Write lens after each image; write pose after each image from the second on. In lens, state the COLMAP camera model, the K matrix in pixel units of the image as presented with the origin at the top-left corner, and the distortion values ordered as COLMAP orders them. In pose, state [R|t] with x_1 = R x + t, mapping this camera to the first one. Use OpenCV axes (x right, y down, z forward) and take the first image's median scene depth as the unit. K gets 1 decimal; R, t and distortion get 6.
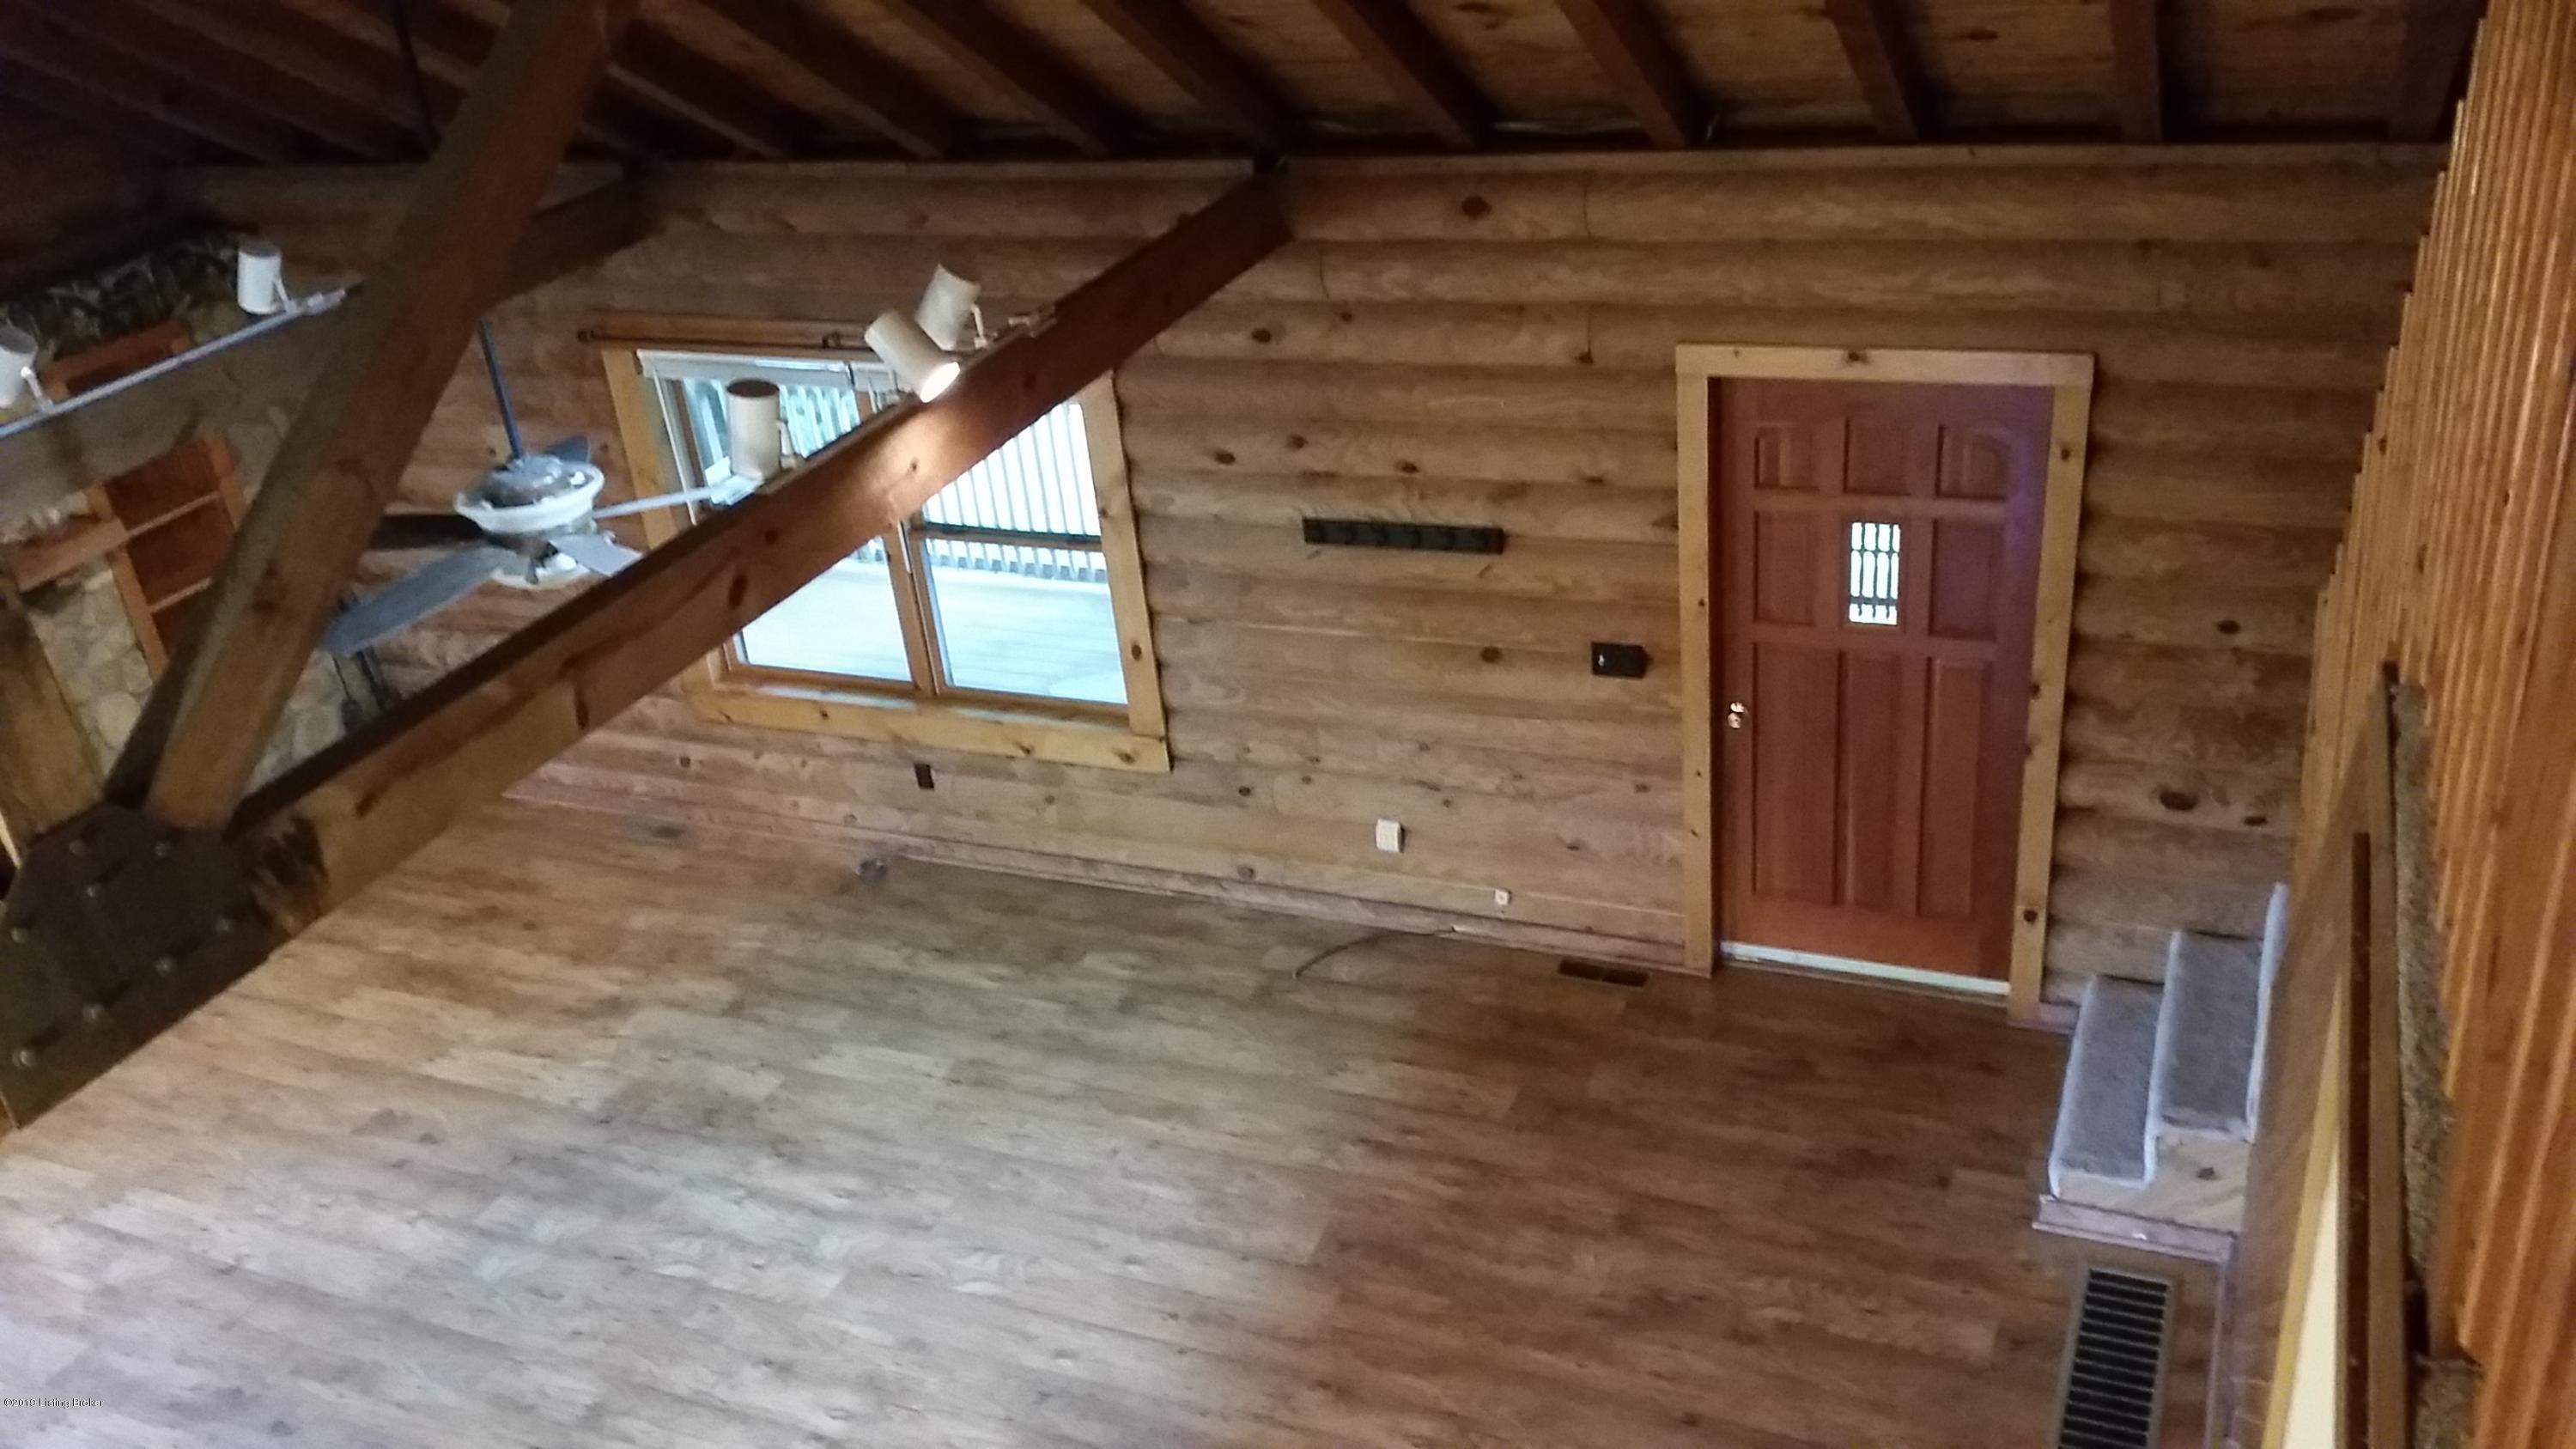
lens RADIAL K [[2165.6, 0, 1290.5], [0, 2165.6, 760.0], [0, 0, 1]] dist [0.200553, -0.409994]
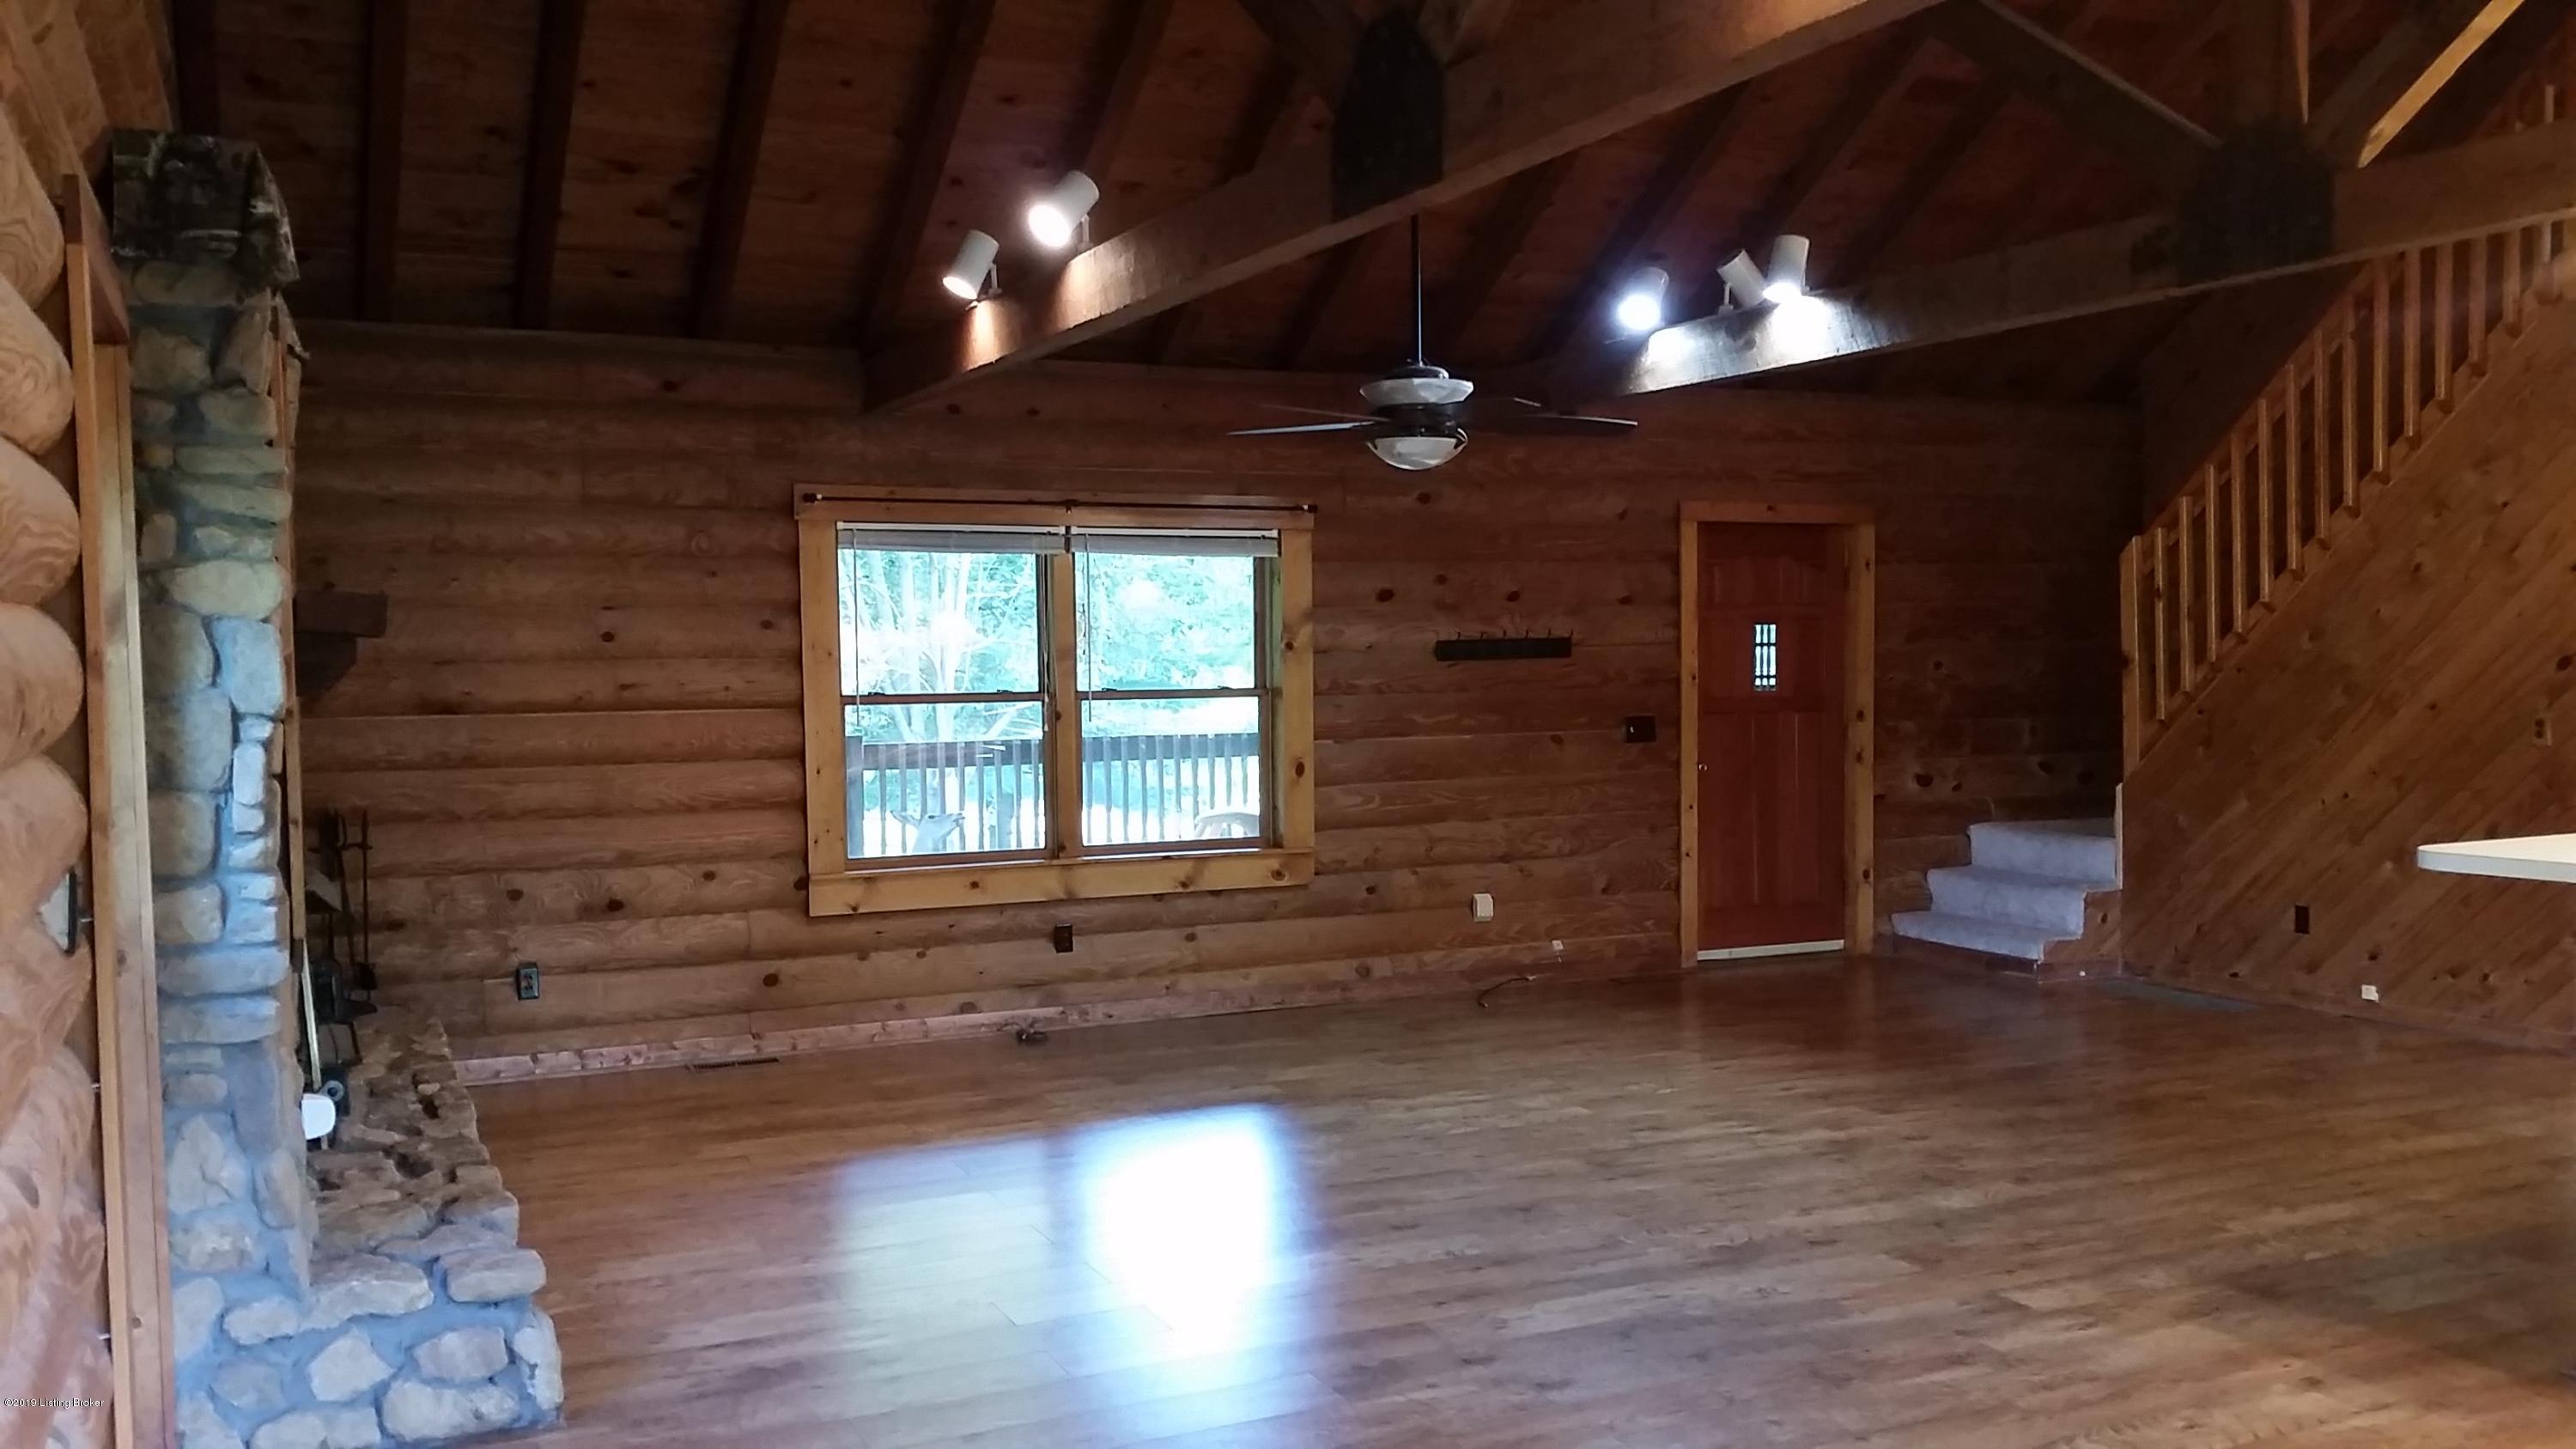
lens RADIAL K [[2165.6, 0, 1290.5], [0, 2165.6, 760.0], [0, 0, 1]] dist [0.200553, -0.409994]
pose [[0.636463, 0.058260, 0.769104, -1.026495], [0.306425, 0.895977, -0.321449, 0.338633], [-0.707827, 0.440263, 0.552404, 0.354689]]
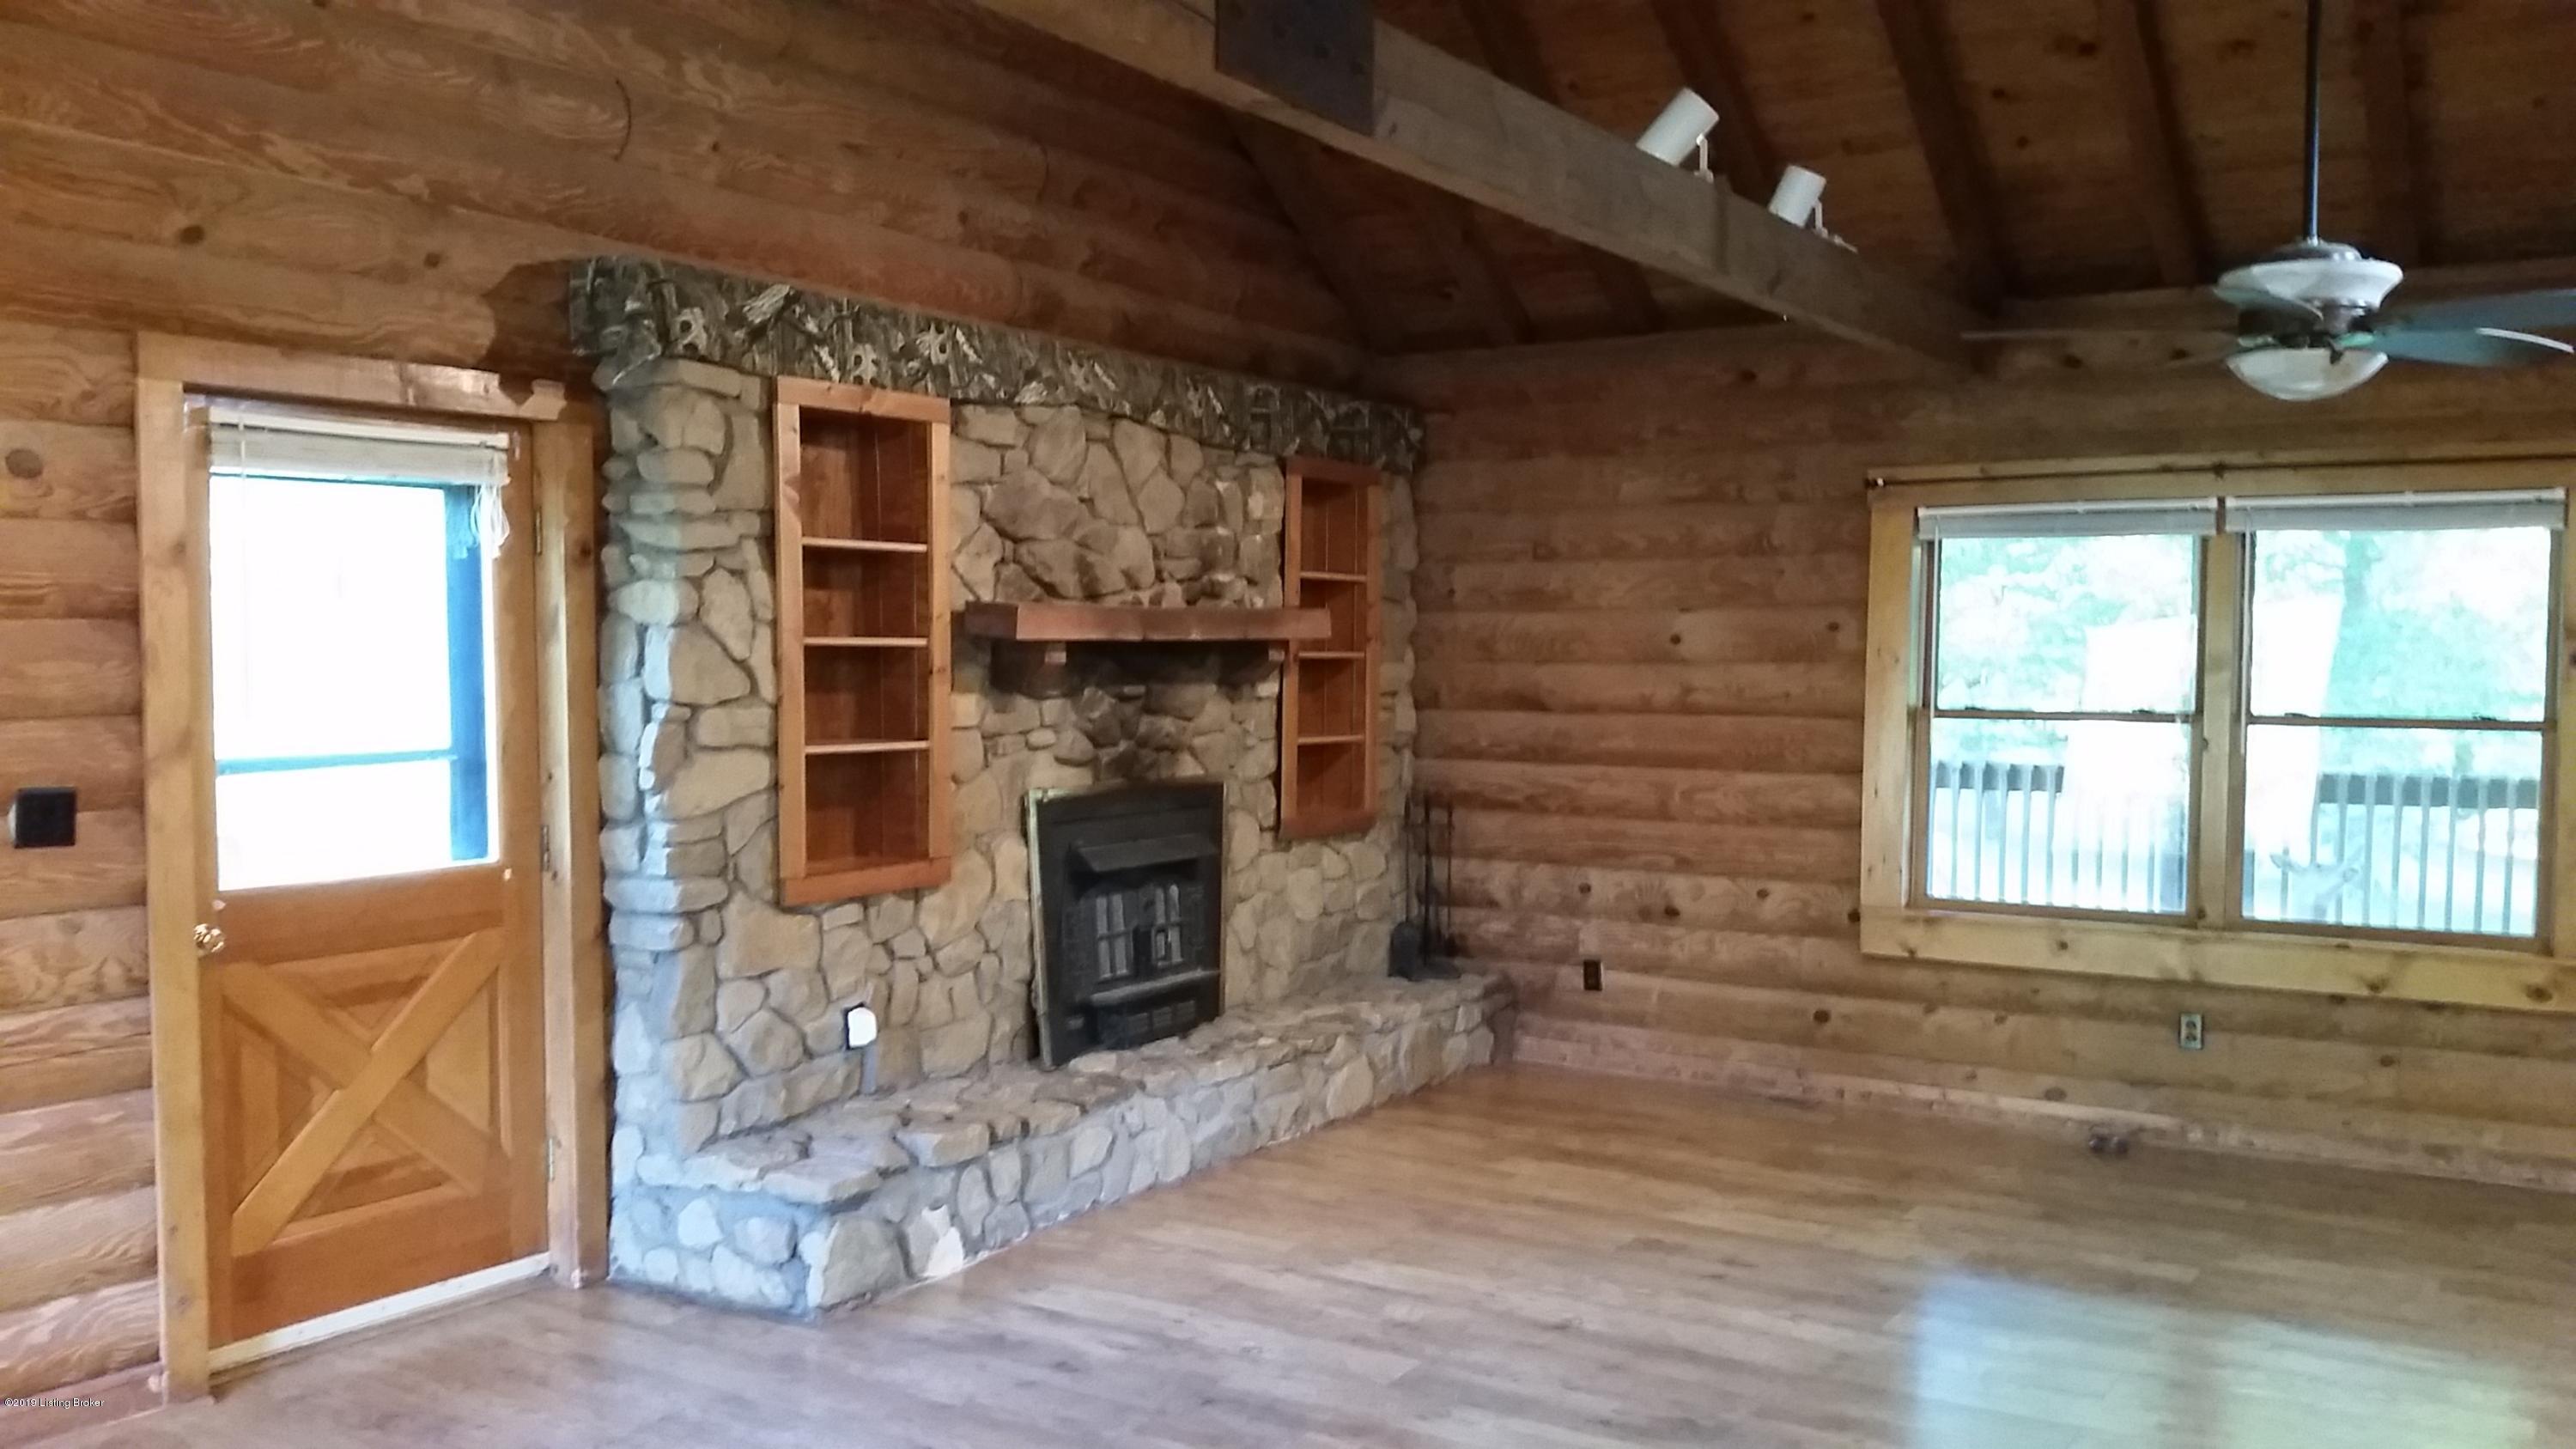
lens RADIAL K [[2165.6, 0, 1290.5], [0, 2165.6, 760.0], [0, 0, 1]] dist [0.200553, -0.409994]
pose [[0.983430, 0.117712, -0.137873, -0.448737], [-0.163741, 0.903159, -0.396853, 0.336327], [0.077807, 0.412853, 0.907468, 0.215951]]
